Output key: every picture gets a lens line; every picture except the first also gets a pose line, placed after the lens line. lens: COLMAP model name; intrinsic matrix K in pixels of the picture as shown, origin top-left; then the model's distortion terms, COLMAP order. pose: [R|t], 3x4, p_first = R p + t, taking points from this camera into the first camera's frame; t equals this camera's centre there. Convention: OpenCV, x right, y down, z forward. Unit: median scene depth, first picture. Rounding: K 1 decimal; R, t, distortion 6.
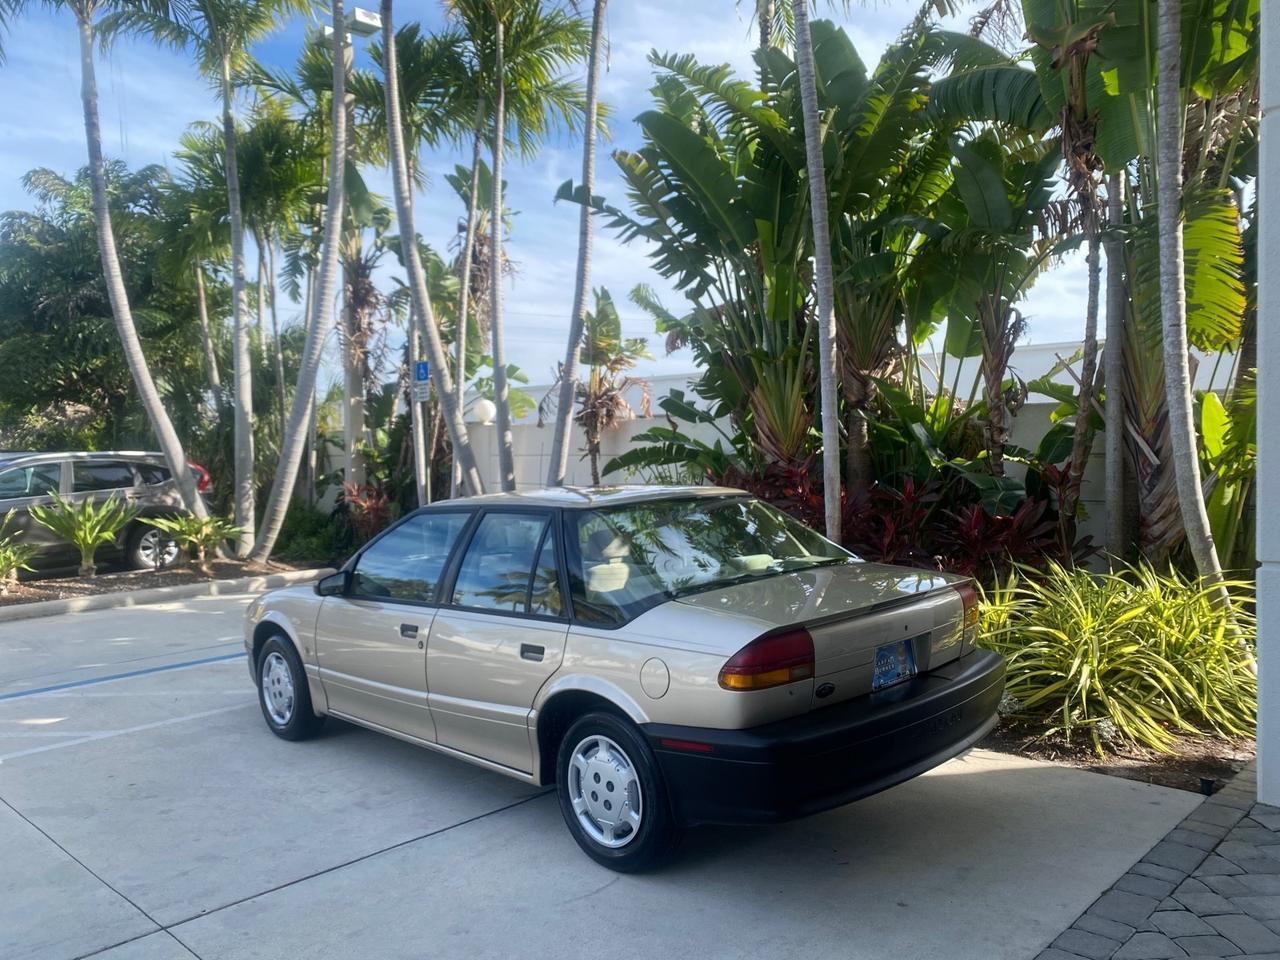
lens RADIAL K [[981.1, 0, 643.6], [0, 981.1, 479.7], [0, 0, 1]] dist [0.025040, -0.024189]
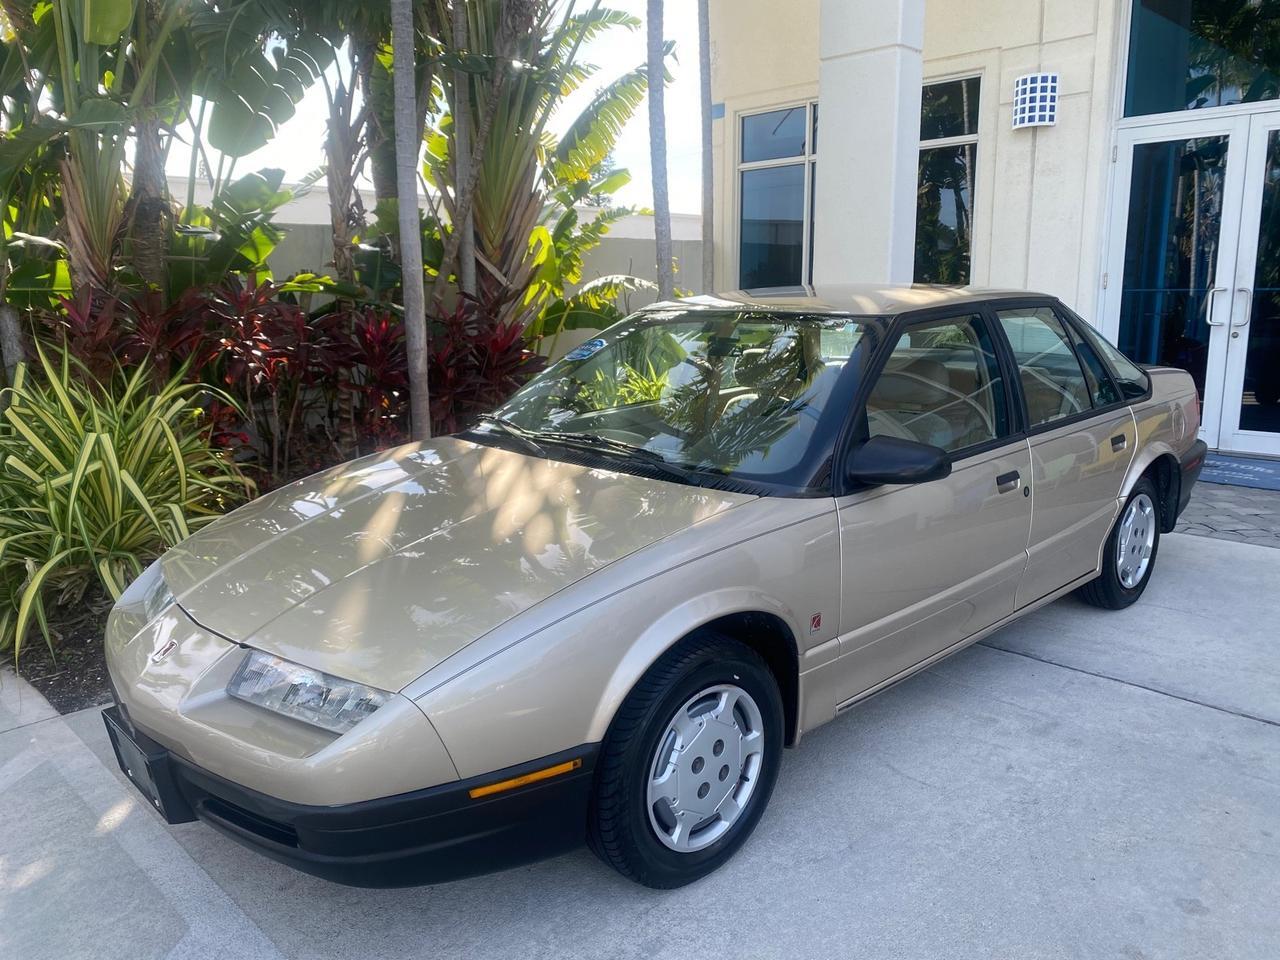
lens RADIAL K [[984.6, 0, 641.5], [0, 984.6, 472.6], [0, 0, 1]] dist [0.010507, -0.001121]
pose [[0.022530, -0.168897, 0.985376, -0.604874], [0.044420, 0.984822, 0.167786, 0.010498], [-0.998759, 0.039990, 0.029691, 0.795048]]
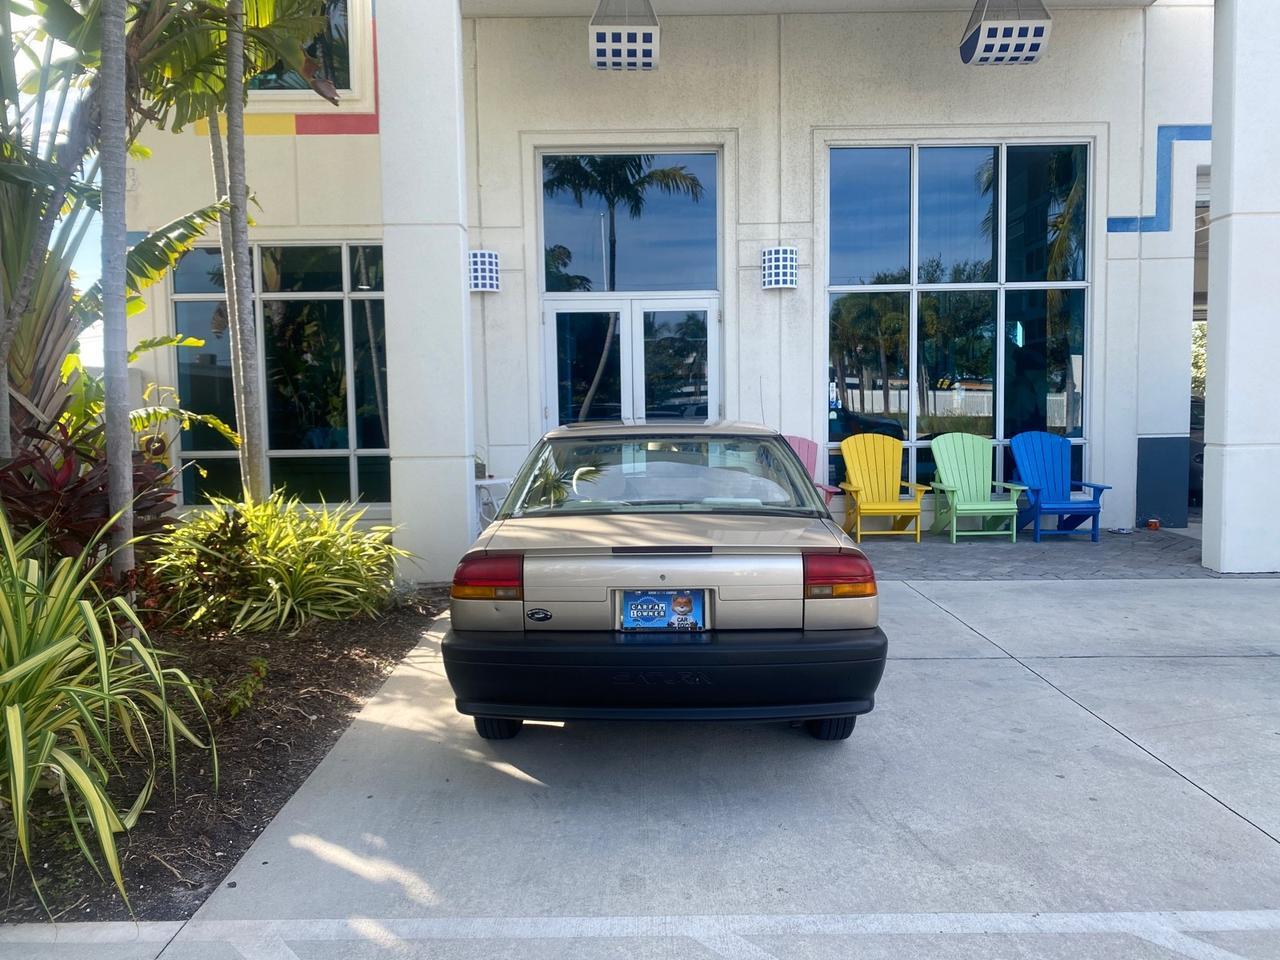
lens RADIAL K [[981.1, 0, 643.6], [0, 981.1, 479.7], [0, 0, 1]] dist [0.025040, -0.024189]
pose [[-0.703169, -0.027143, 0.710505, -0.580658], [0.050350, 0.994862, 0.087836, -0.014247], [-0.709238, 0.097537, -0.698189, 1.224320]]
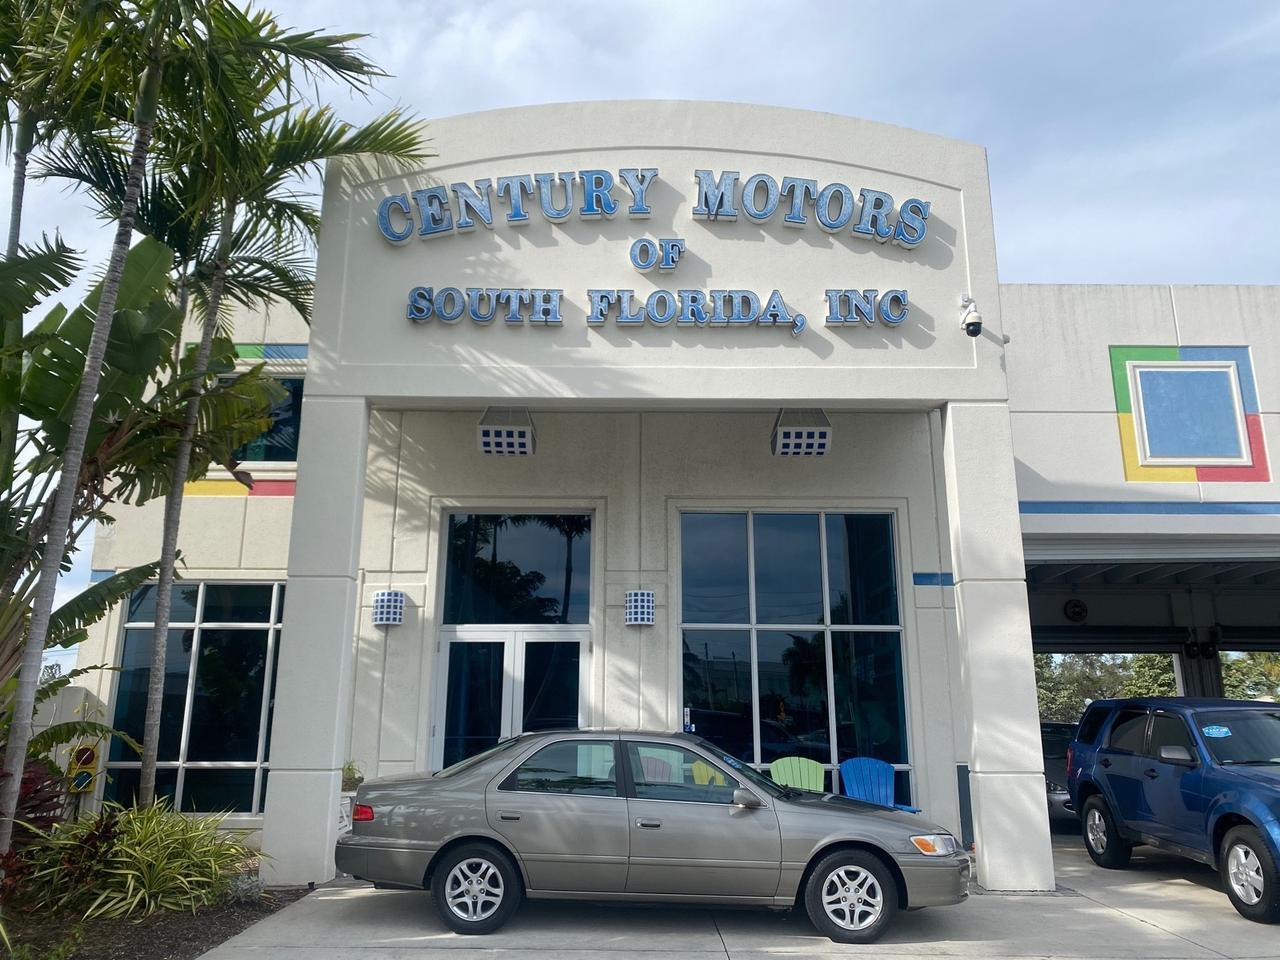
lens RADIAL K [[961.5, 0, 637.6], [0, 961.5, 477.6], [0, 0, 1]] dist [0.159325, -0.271131]
pose [[-0.700963, 0.187654, 0.688067, -0.898030], [0.032579, 0.972182, -0.231951, -0.015991], [-0.712453, -0.140173, -0.687577, 1.244379]]
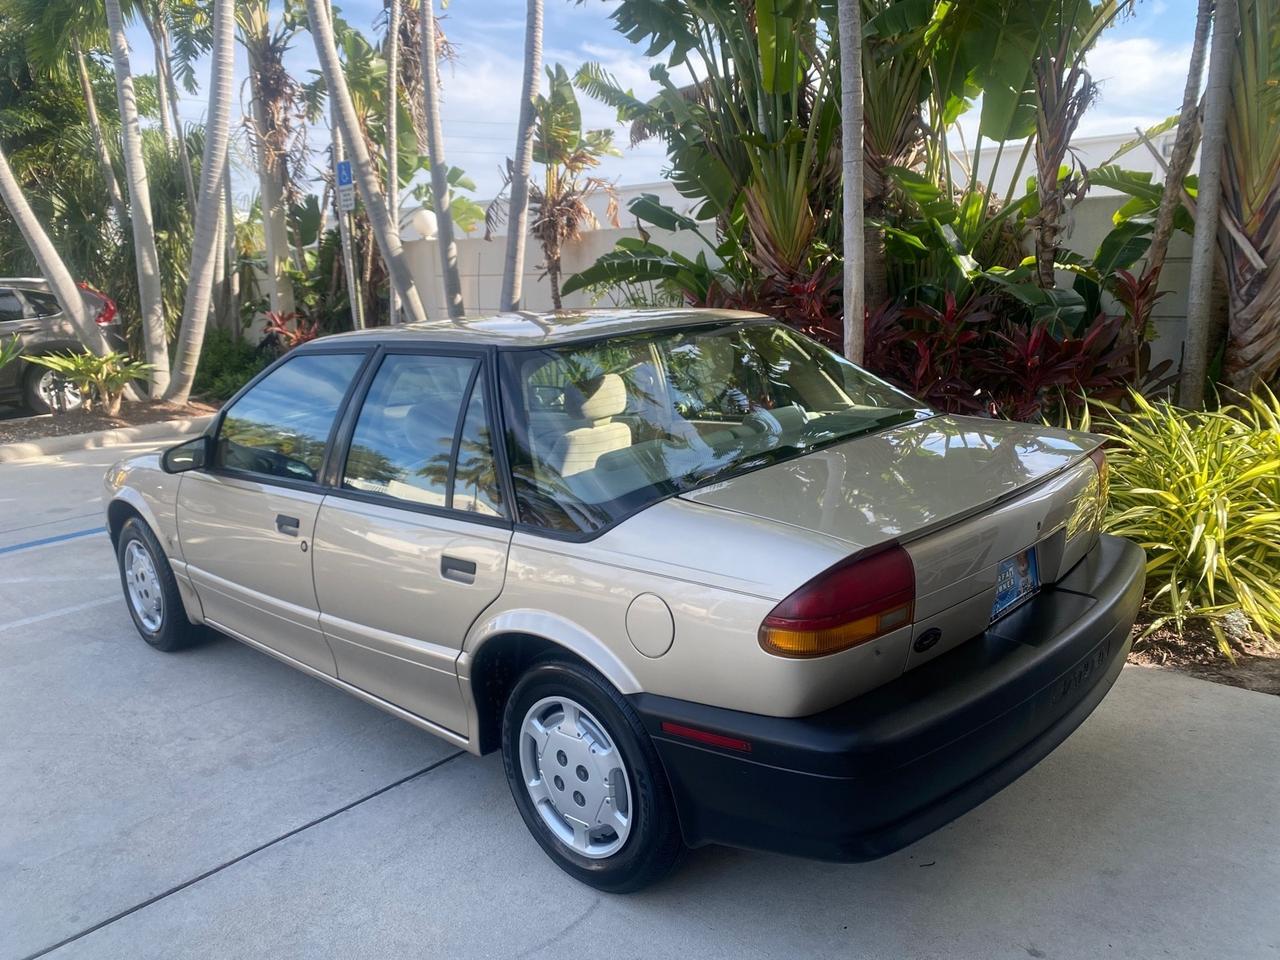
lens RADIAL K [[982.2, 0, 640.0], [0, 982.2, 474.7], [0, 0, 1]] dist [0.015404, -0.009375]
pose [[0.999371, -0.022289, 0.027582, -0.004741], [0.017172, 0.984677, 0.173540, 0.001095], [-0.031028, -0.172957, 0.984441, 0.197900]]
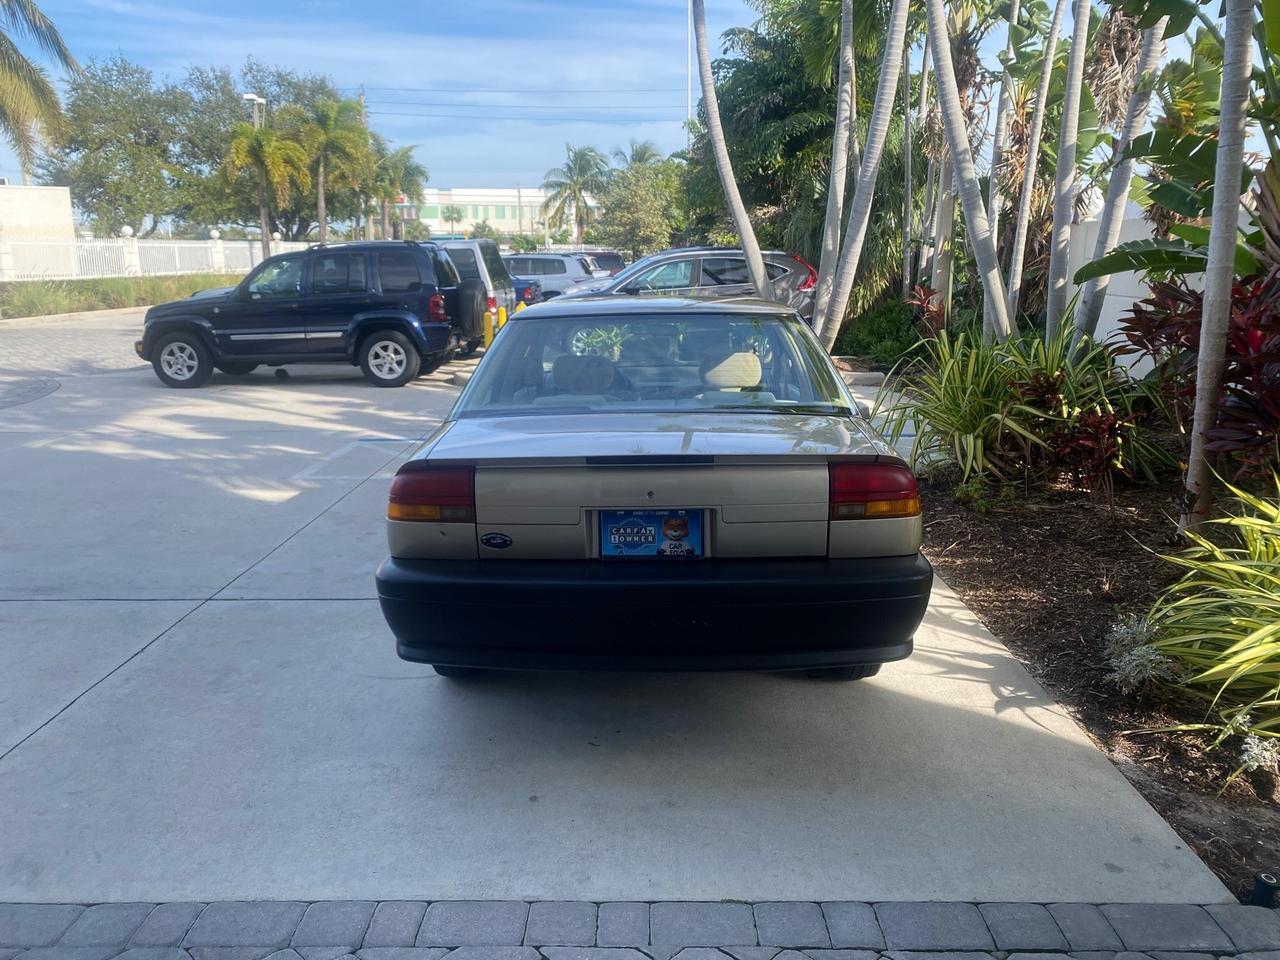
lens RADIAL K [[981.1, 0, 643.6], [0, 981.1, 479.7], [0, 0, 1]] dist [0.025040, -0.024189]
pose [[0.690282, 0.177309, -0.701478, 0.414819], [-0.034690, 0.976504, 0.212690, -0.012933], [0.722708, -0.122482, 0.680214, 0.243657]]
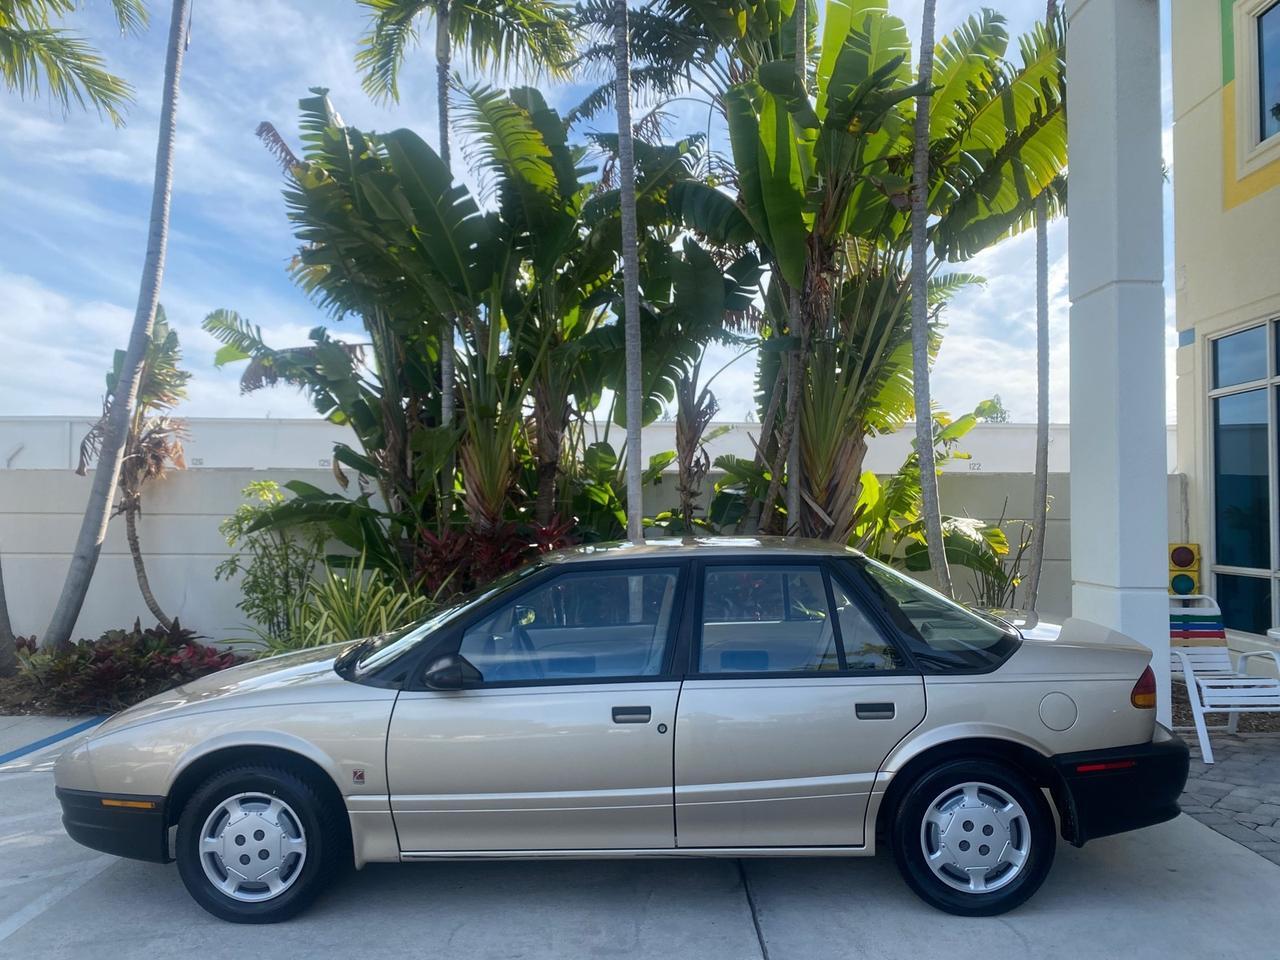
lens RADIAL K [[983.1, 0, 637.3], [0, 983.1, 477.1], [0, 0, 1]] dist [0.013637, -0.004995]
pose [[0.718785, 0.042910, 0.693907, -0.516087], [0.009441, 0.997399, -0.071457, 0.010419], [-0.695168, 0.057913, 0.716511, 0.259083]]
